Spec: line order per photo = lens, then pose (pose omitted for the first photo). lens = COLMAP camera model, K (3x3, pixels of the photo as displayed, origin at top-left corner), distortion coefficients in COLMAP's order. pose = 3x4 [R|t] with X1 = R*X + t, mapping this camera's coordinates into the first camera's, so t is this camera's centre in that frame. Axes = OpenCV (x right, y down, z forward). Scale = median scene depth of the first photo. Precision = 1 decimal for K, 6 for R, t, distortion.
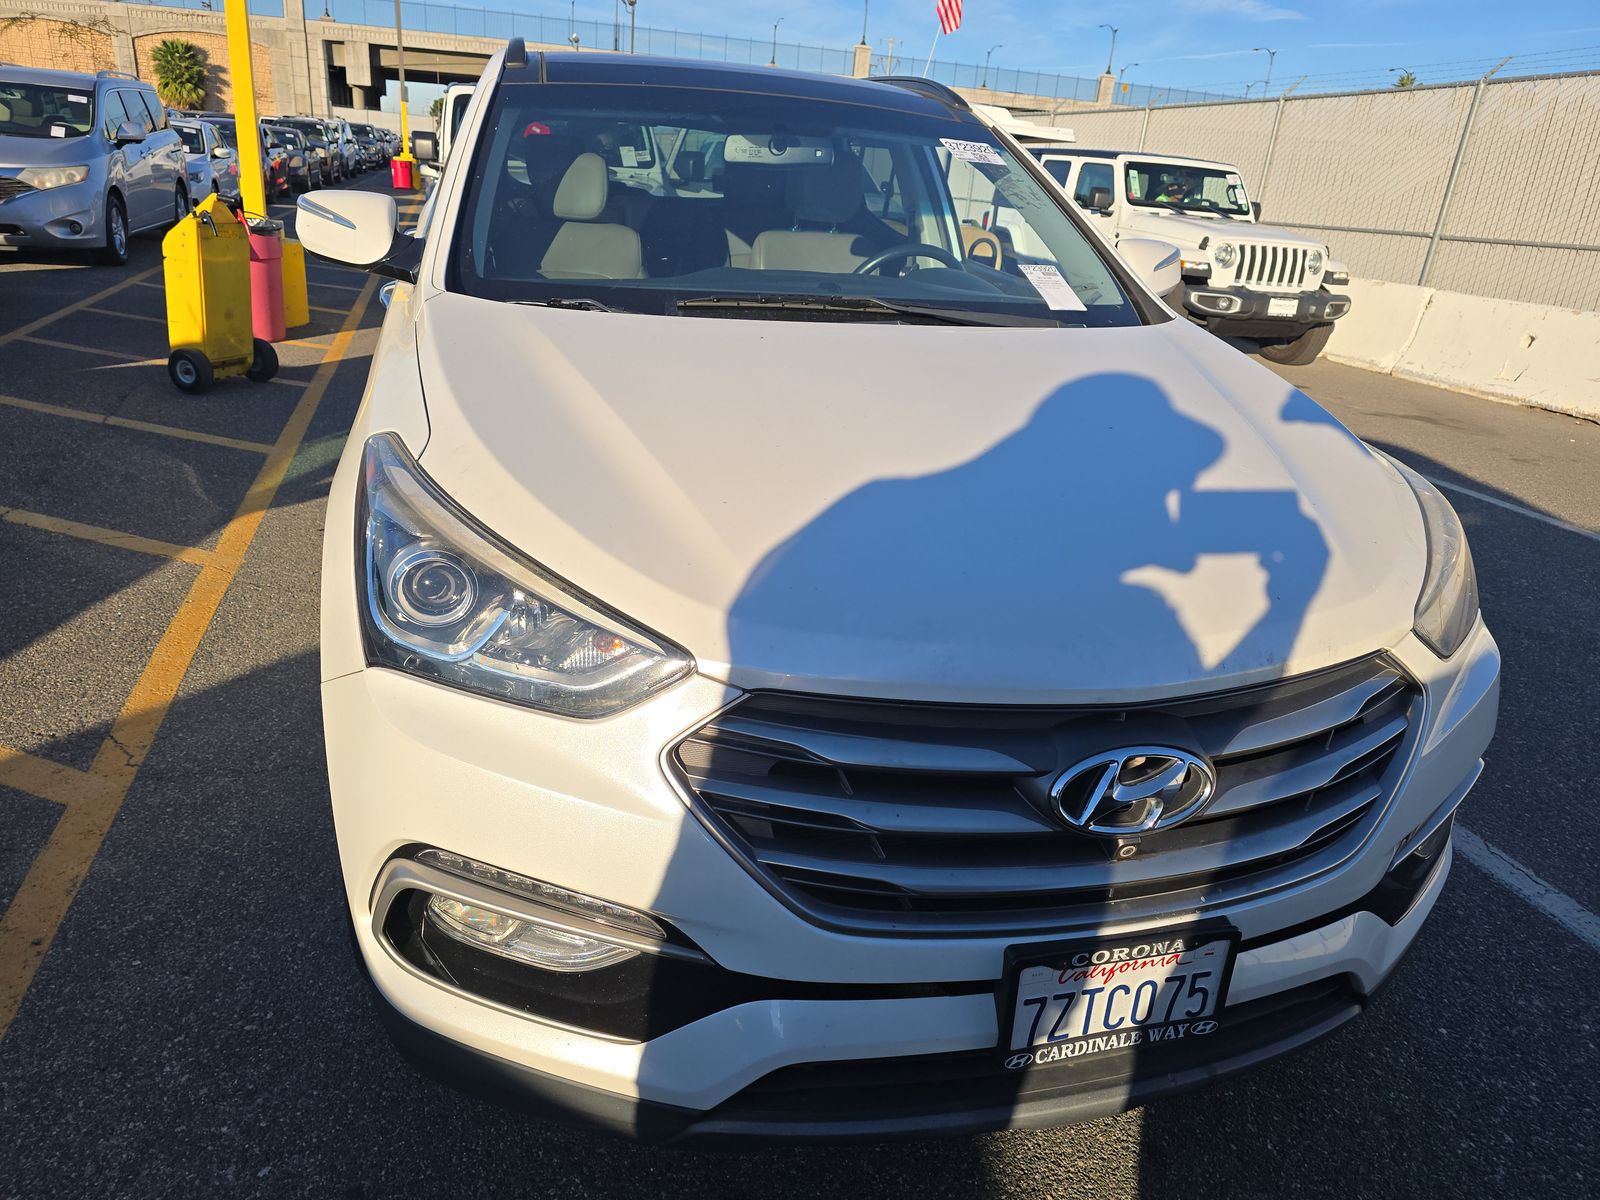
lens RADIAL K [[1088.3, 0, 805.7], [0, 1088.3, 601.0], [0, 0, 1]] dist [0.031954, -0.027809]
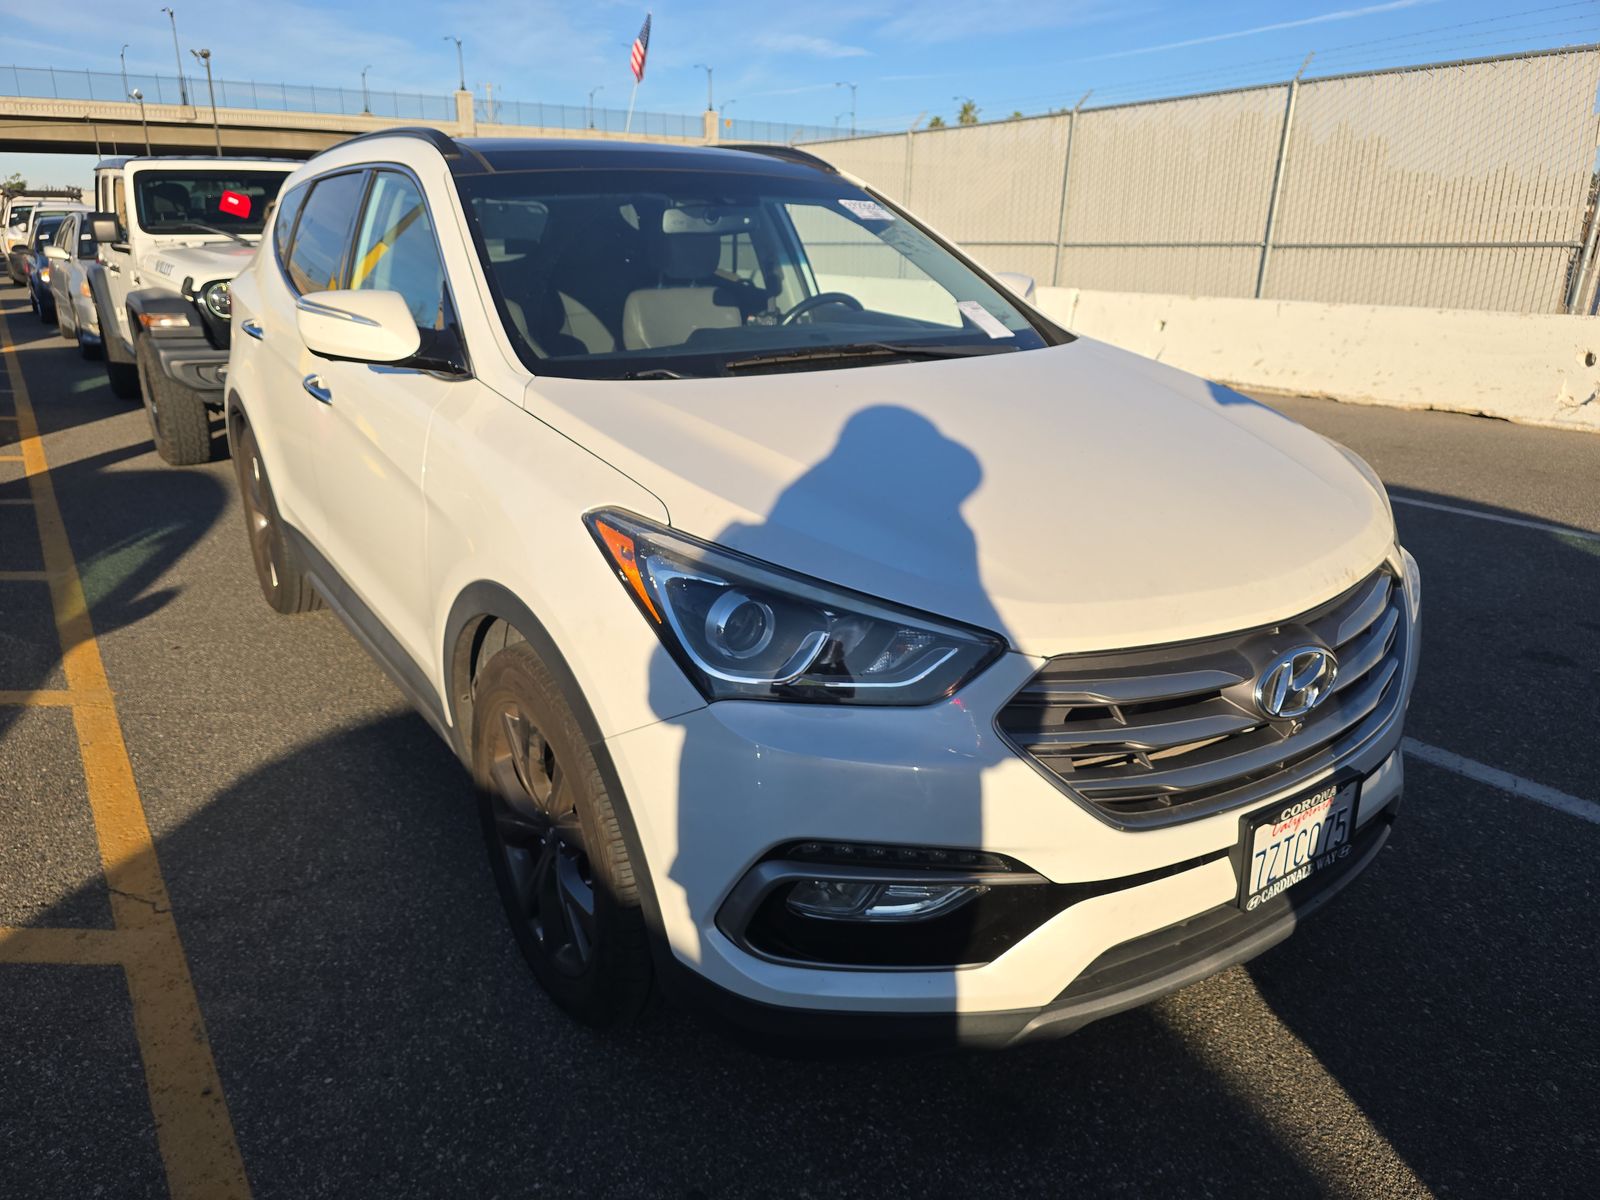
lens RADIAL K [[1088.3, 0, 805.7], [0, 1088.3, 601.0], [0, 0, 1]] dist [0.031954, -0.027809]
pose [[0.945135, -0.165289, 0.281778, -0.314516], [0.173539, 0.984817, -0.004395, -0.011991], [-0.276773, 0.053053, 0.959470, -0.066131]]
